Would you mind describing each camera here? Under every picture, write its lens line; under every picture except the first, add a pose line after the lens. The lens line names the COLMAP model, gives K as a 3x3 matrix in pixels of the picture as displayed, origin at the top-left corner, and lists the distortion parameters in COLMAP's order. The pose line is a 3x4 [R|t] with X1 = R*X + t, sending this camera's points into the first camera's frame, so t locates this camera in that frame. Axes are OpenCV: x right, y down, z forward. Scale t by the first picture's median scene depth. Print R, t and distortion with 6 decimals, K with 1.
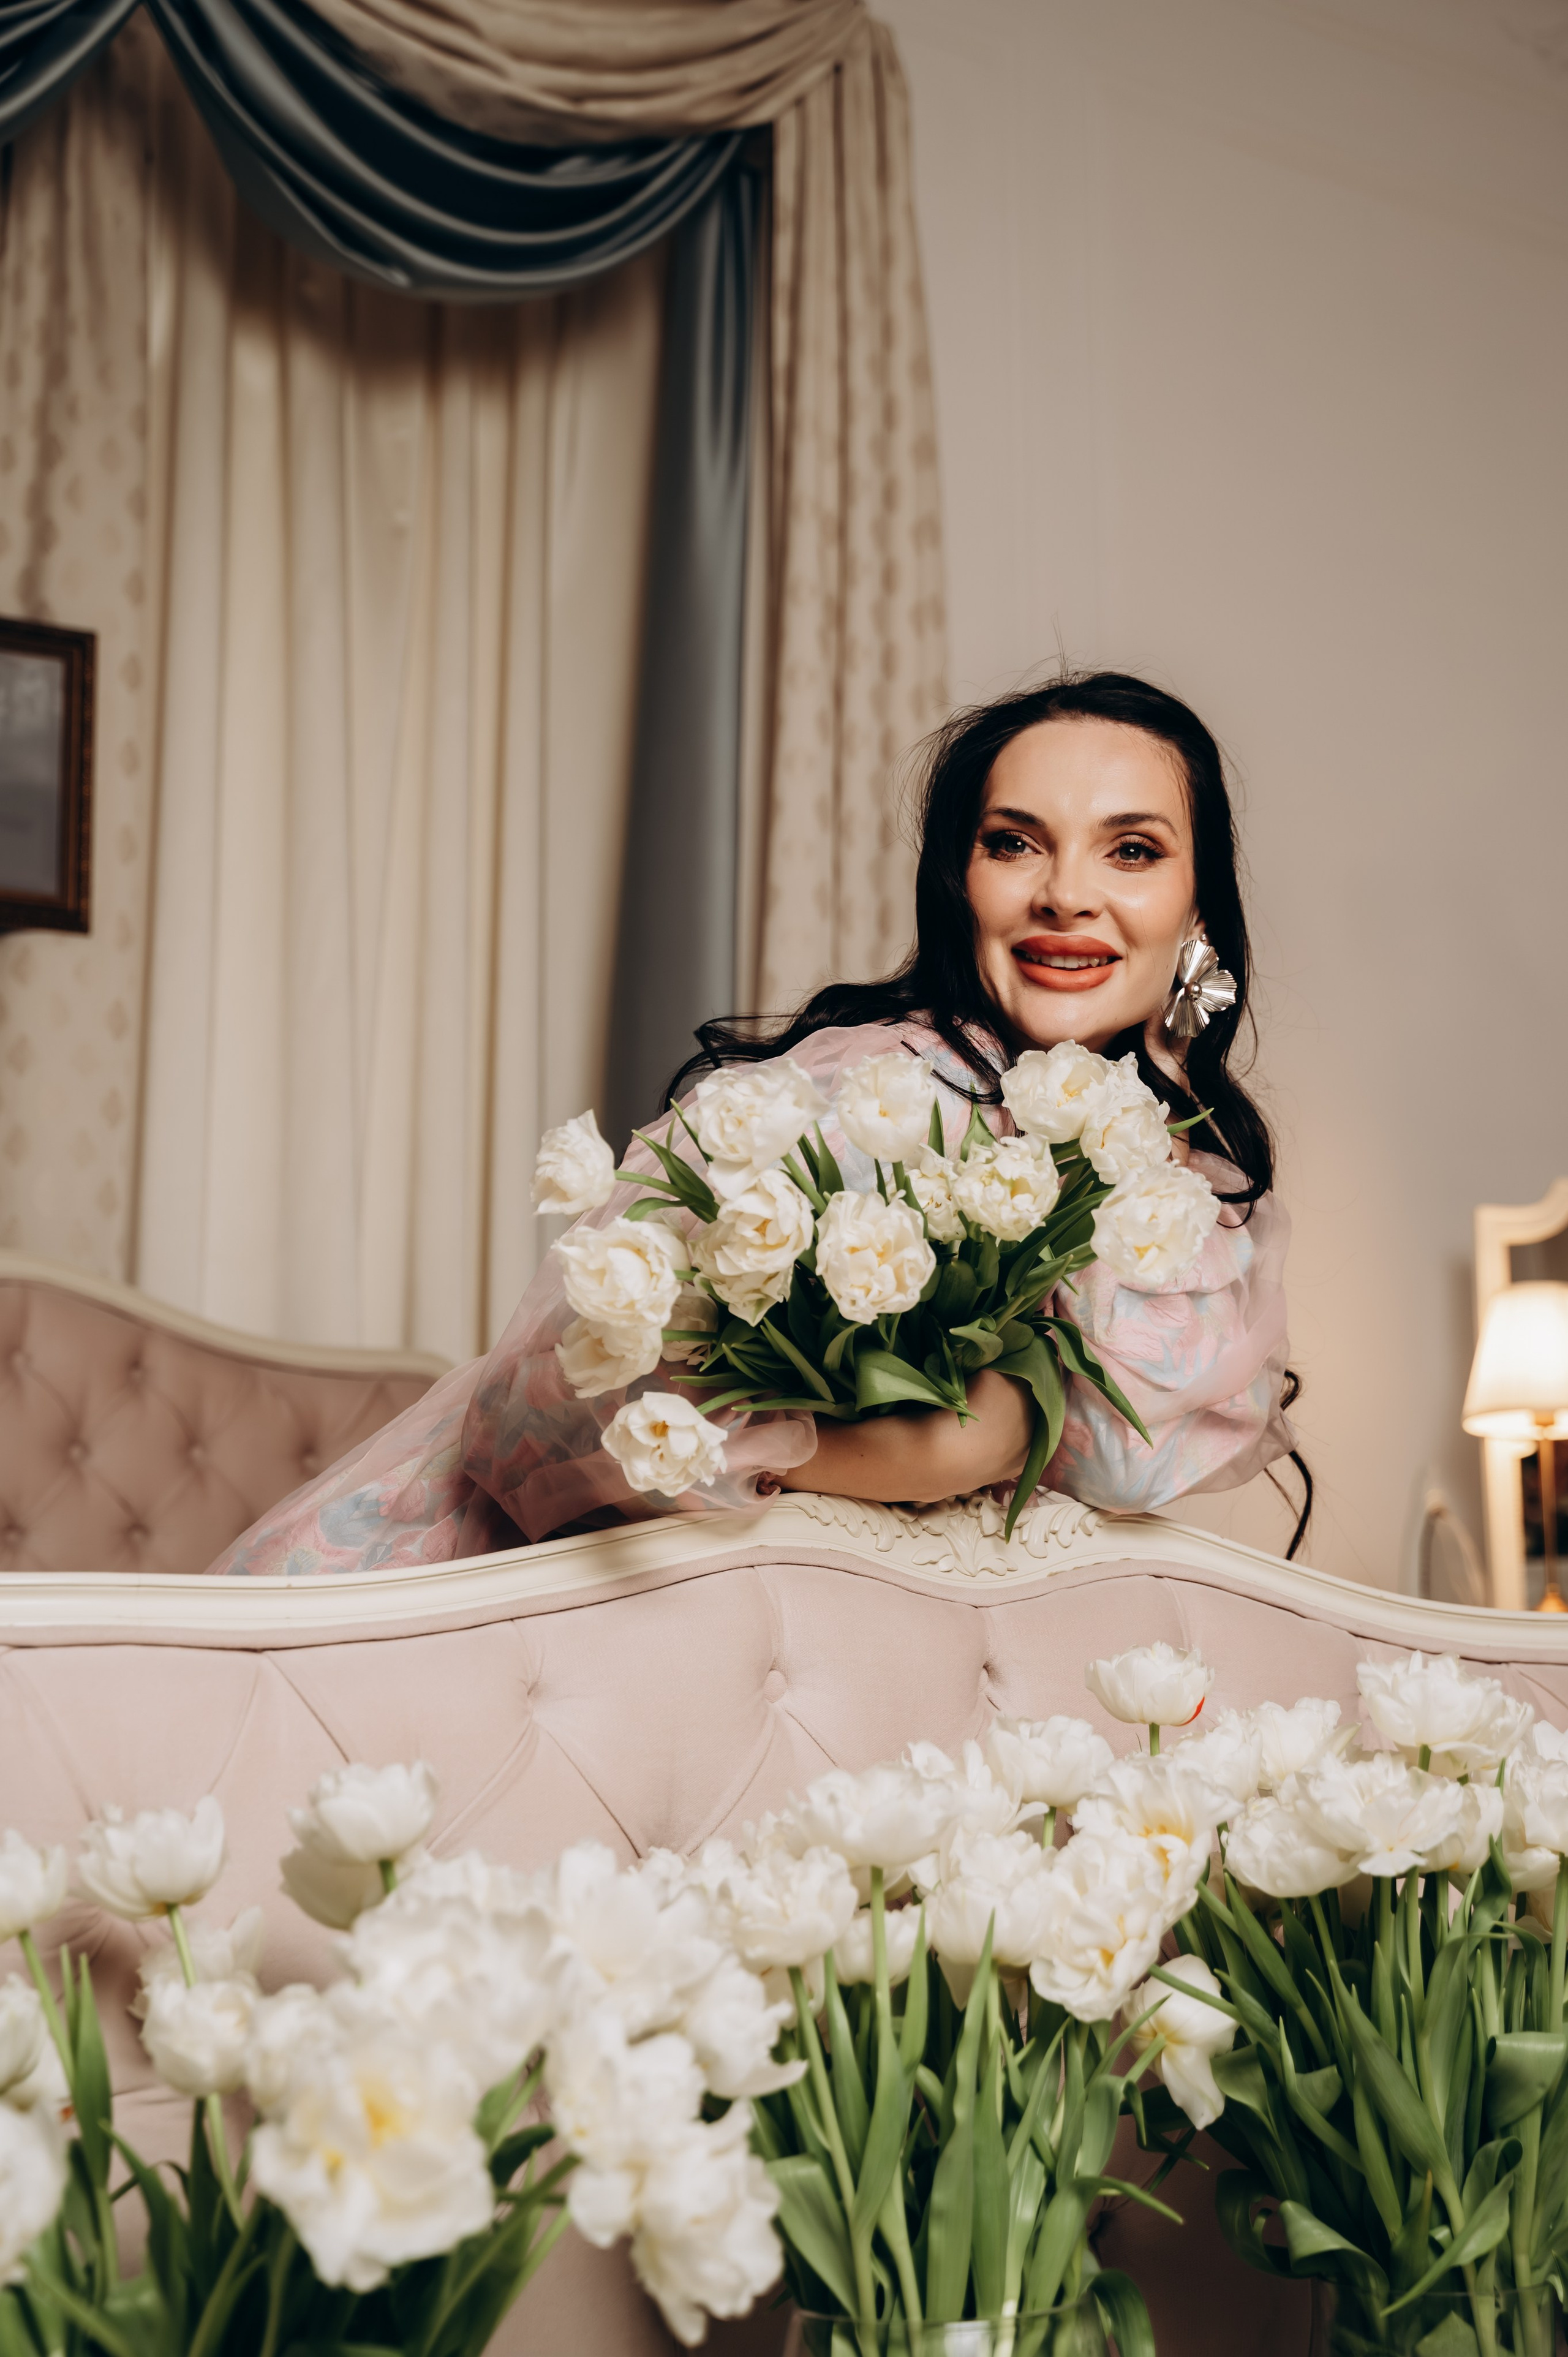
lens RADIAL K [[3149.3, 0, 797.1], [0, 3149.3, 1165.2], [0, 0, 1]] dist [-0.014688, 0.000000]
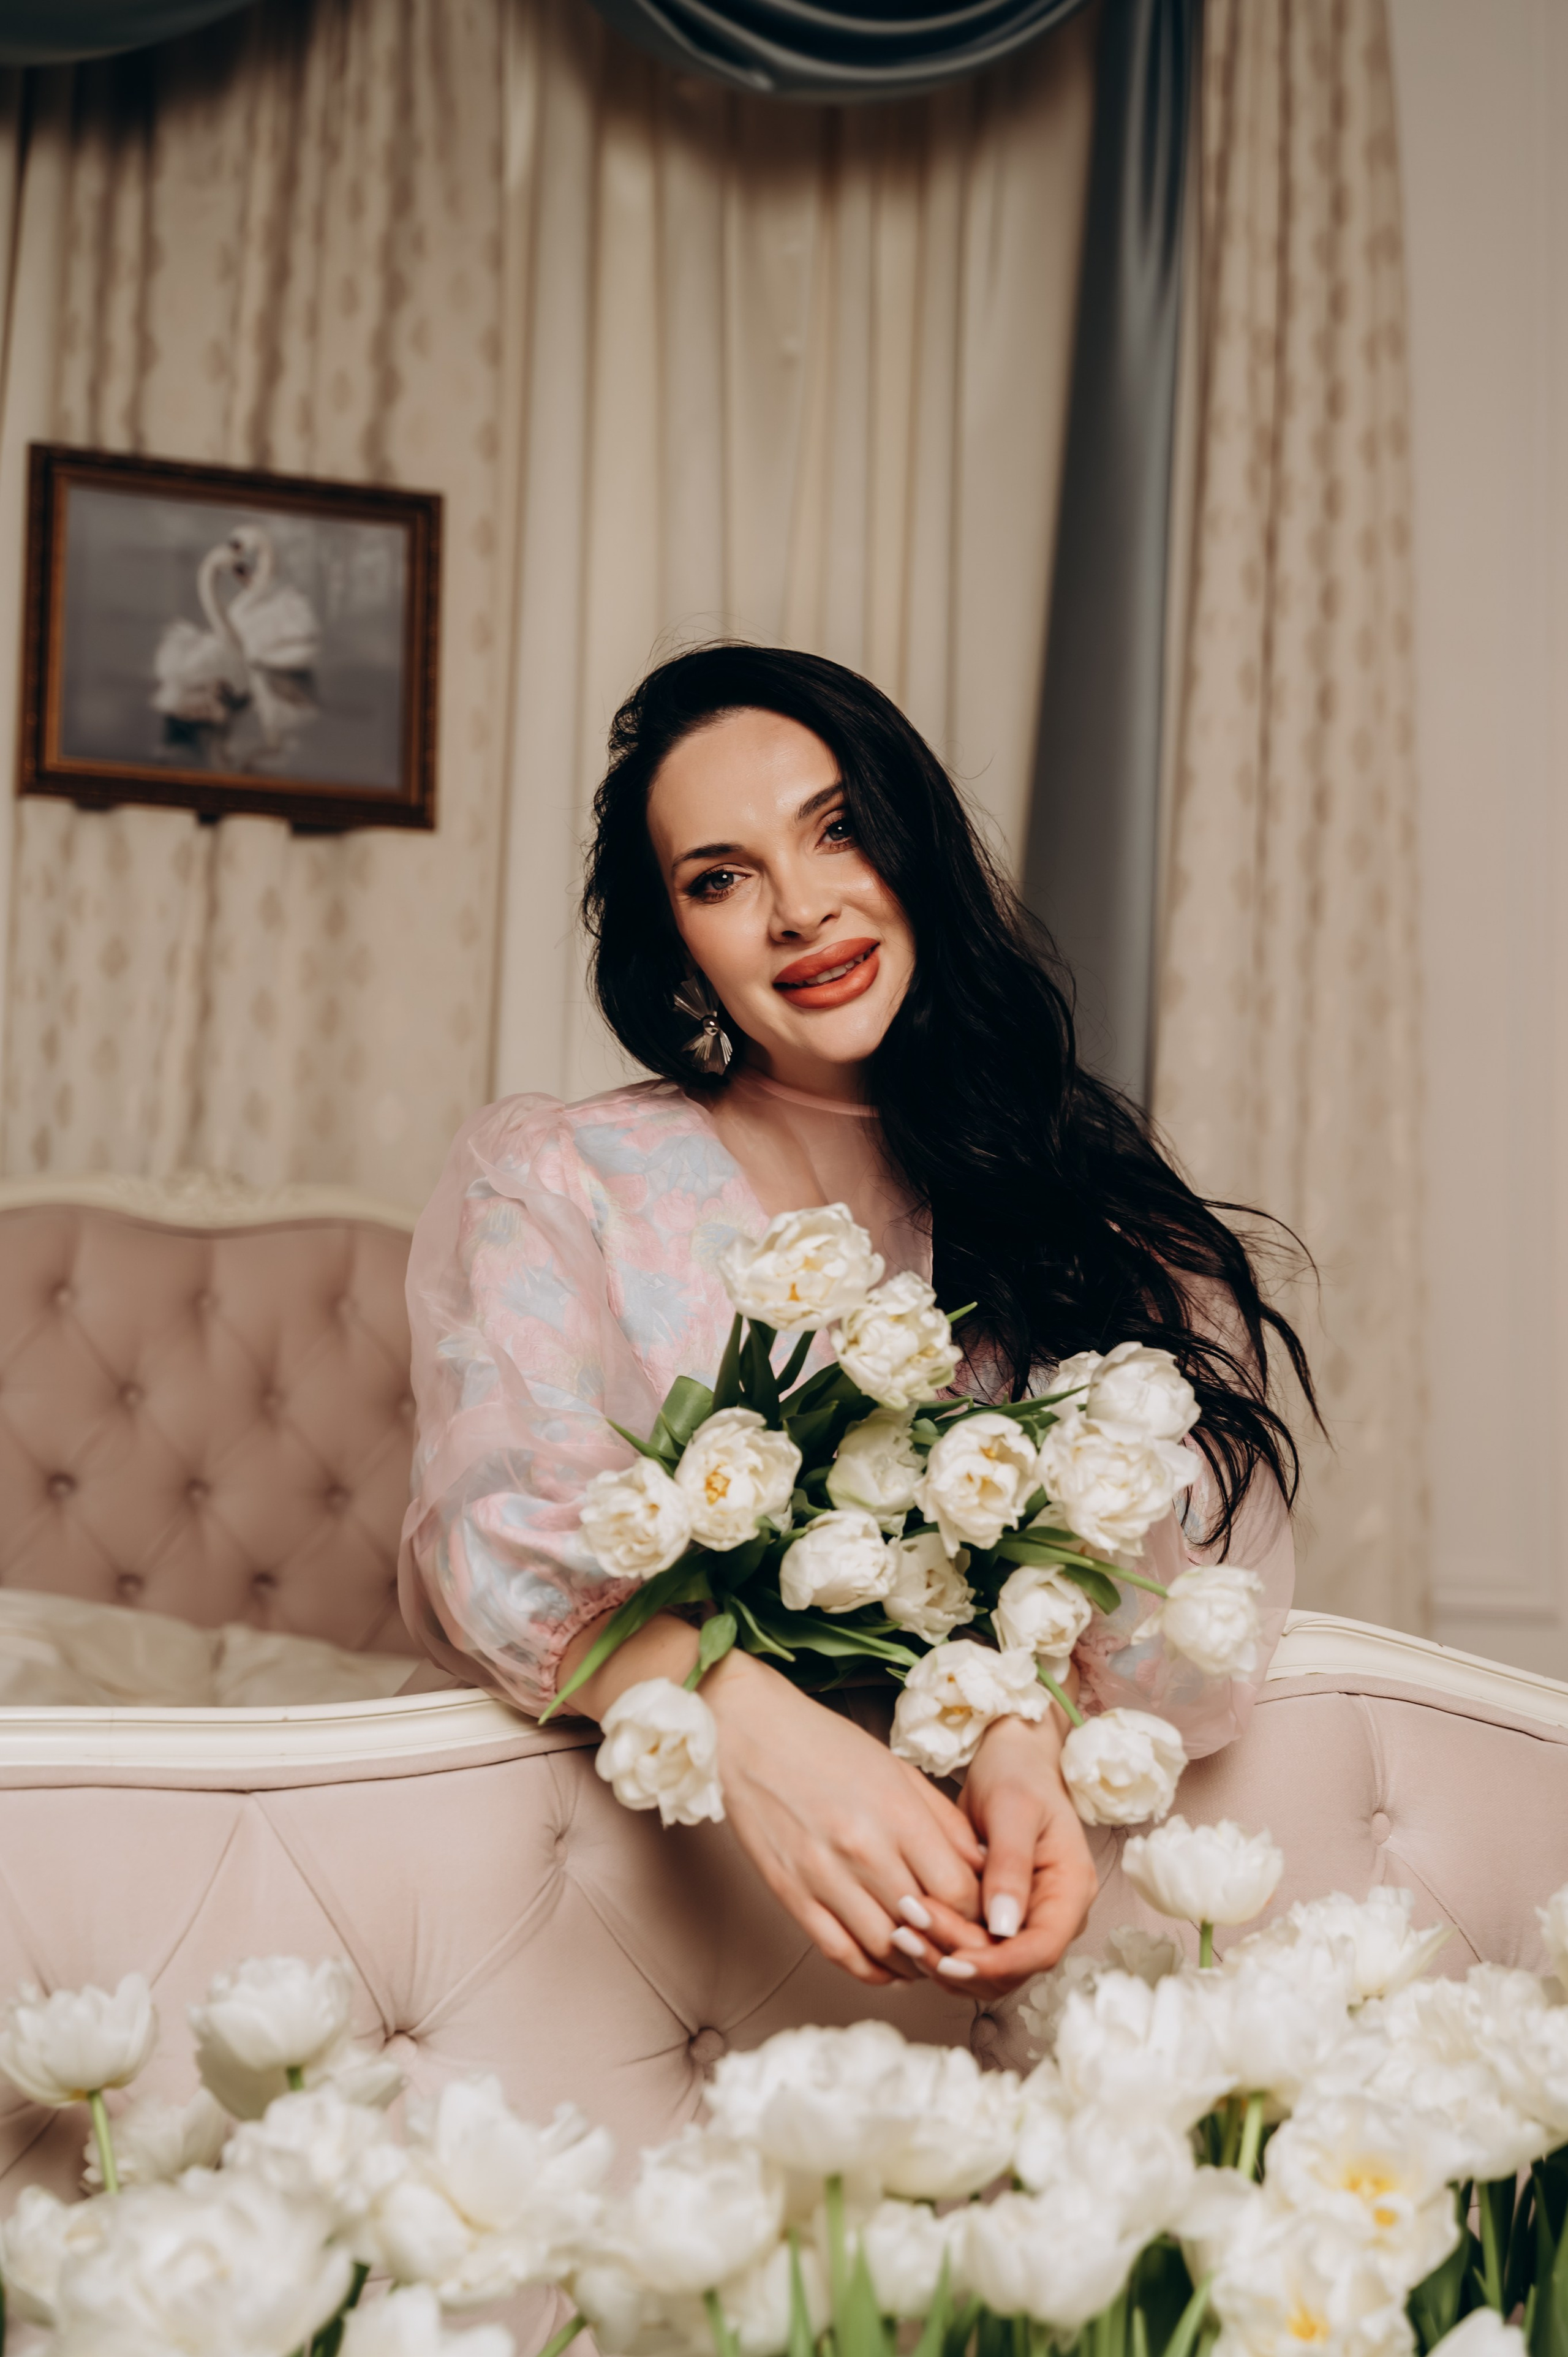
lens RADIAL K [[3527.1, 0, 801.3], [0, 3527.1, 1189.7], [0, 0, 1]] dist [-0.006790, 0.000000]
pose [[0.982127, 0.007676, -0.188062, 0.070403], [0.004112, 0.998055, 0.062211, -0.032745], [0.188174, -0.061872, 0.980185, 0.015174]]
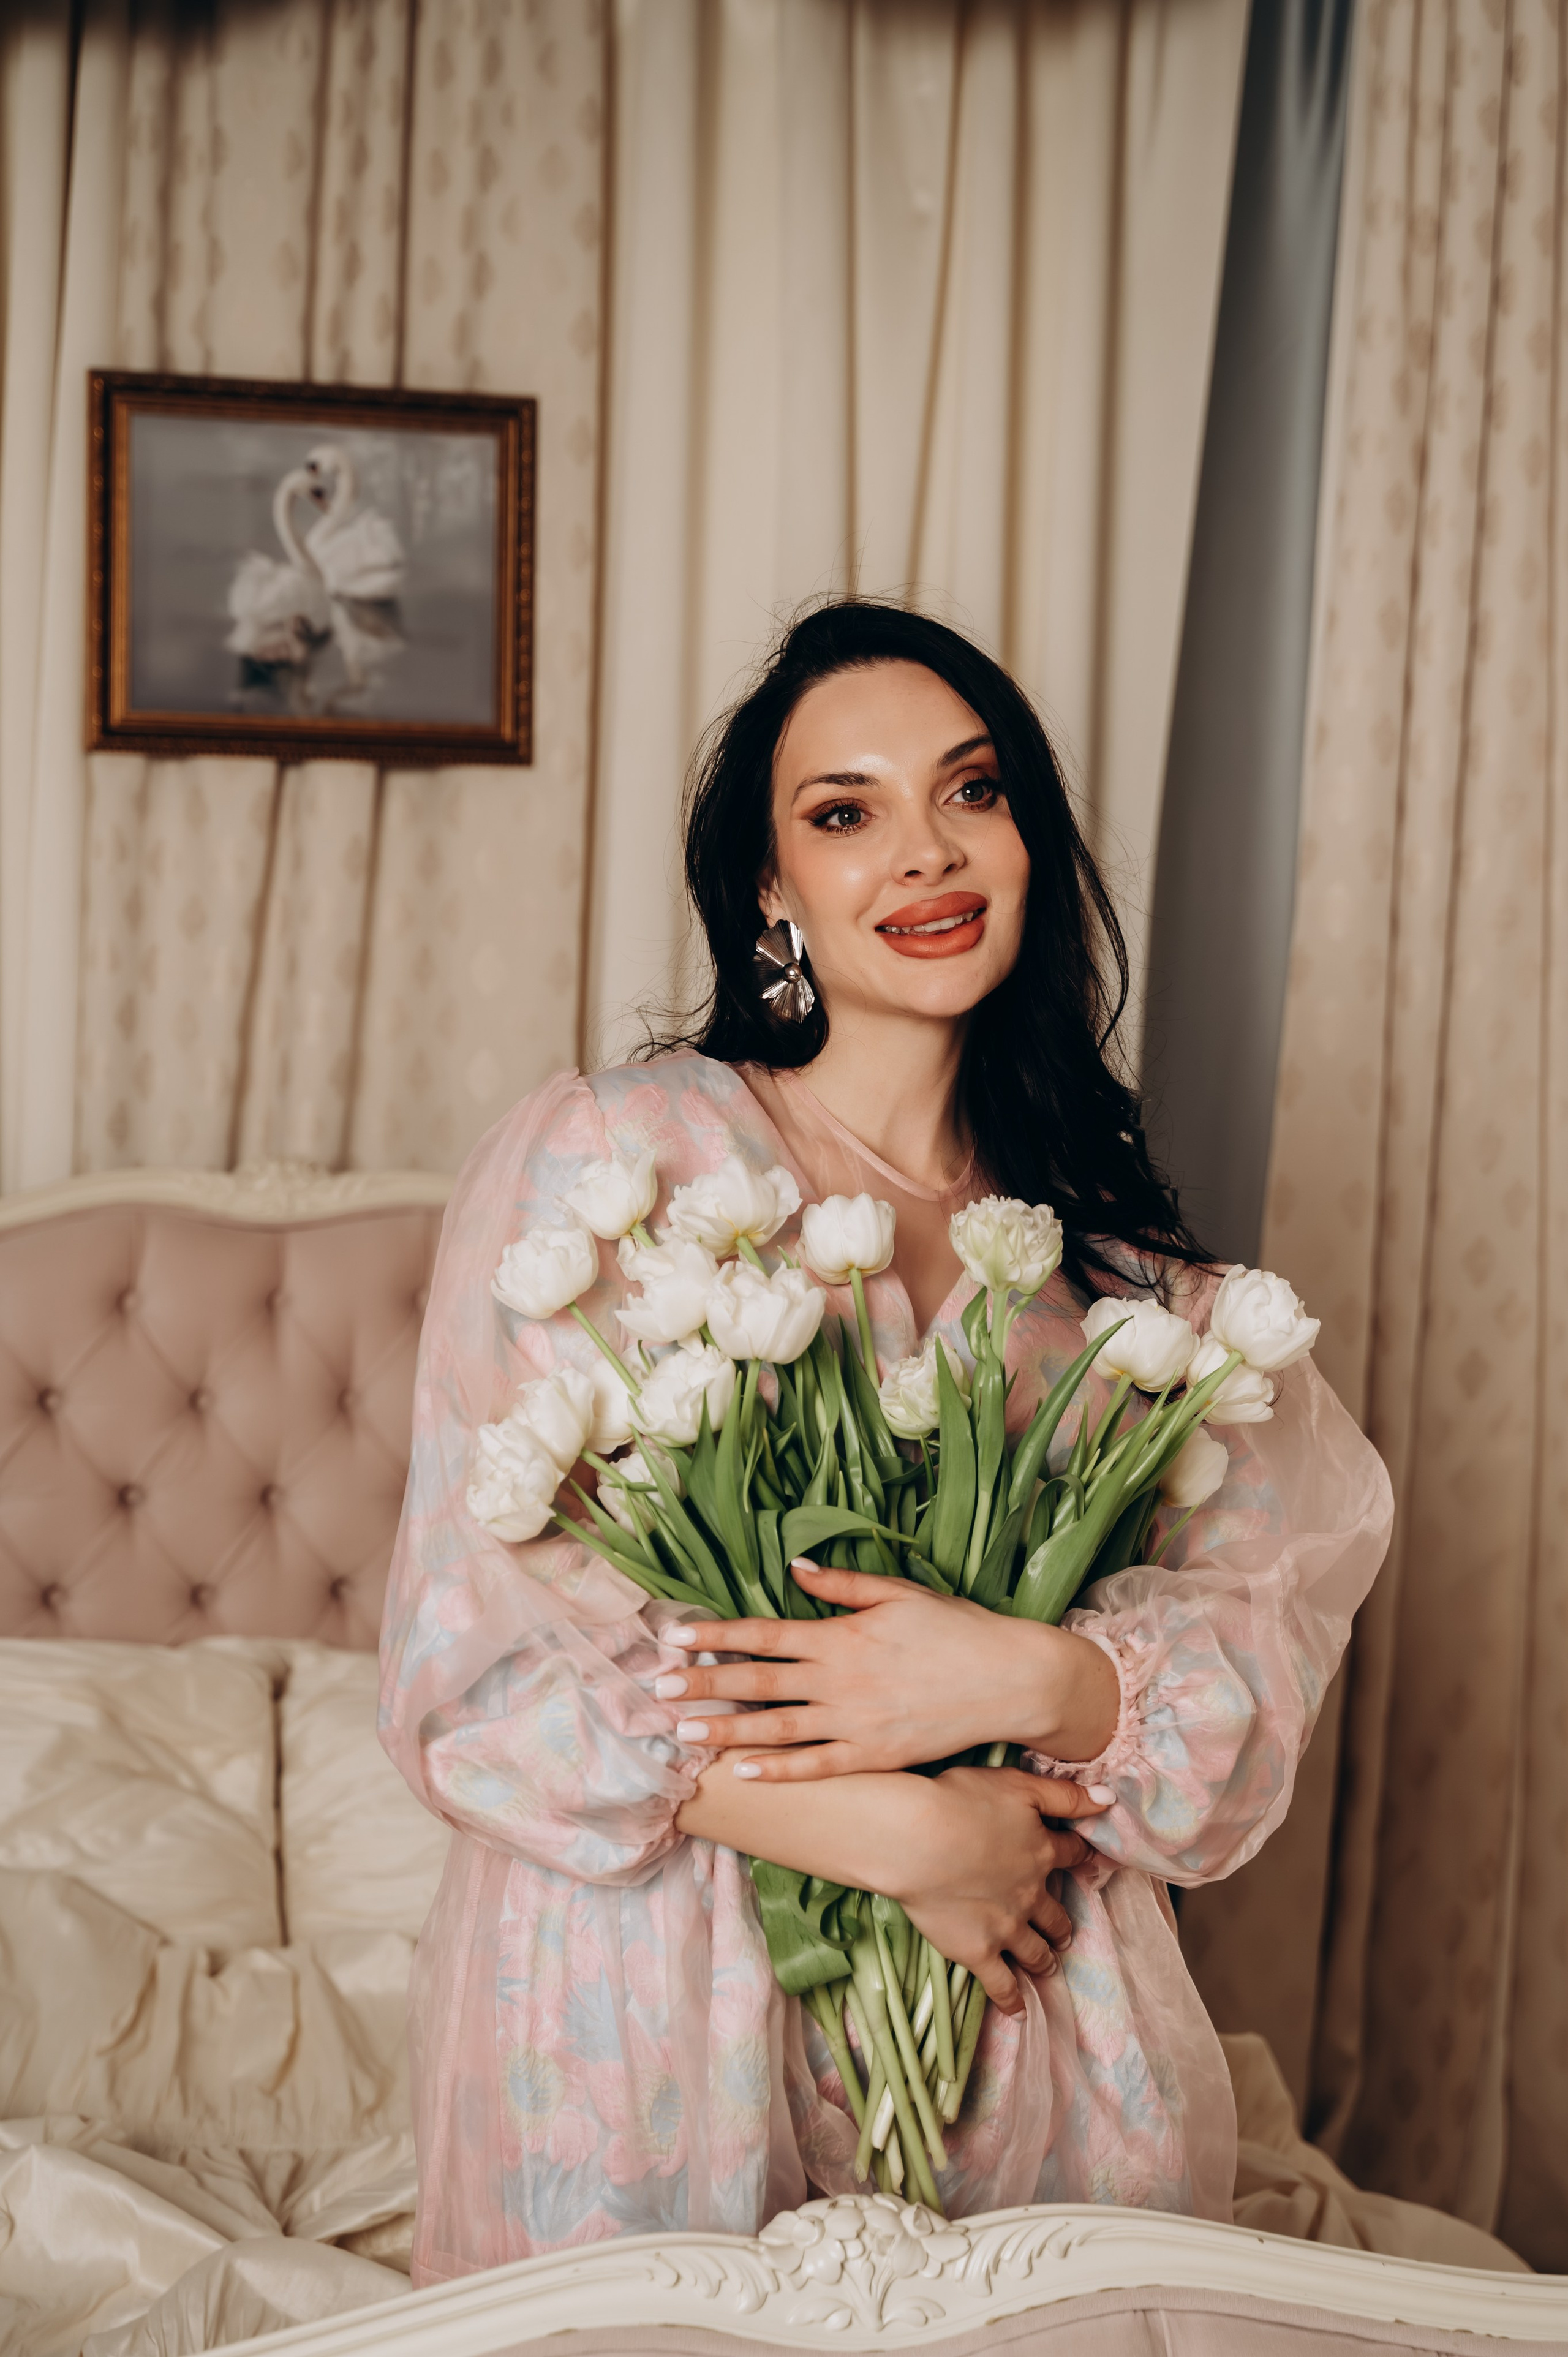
lens RADIAL K [[3527.1, 0, 799.9], [0, 3527.1, 1185.2], [0, 0, 1]] dist [-0.006790, 0.000000]
pose [[0.954098, 0.044433, -0.296180, 0.133947], [0.018394, 0.978373, 0.206028, -0.157074], [0.298929, -0.202019, 0.932647, 0.099738]]
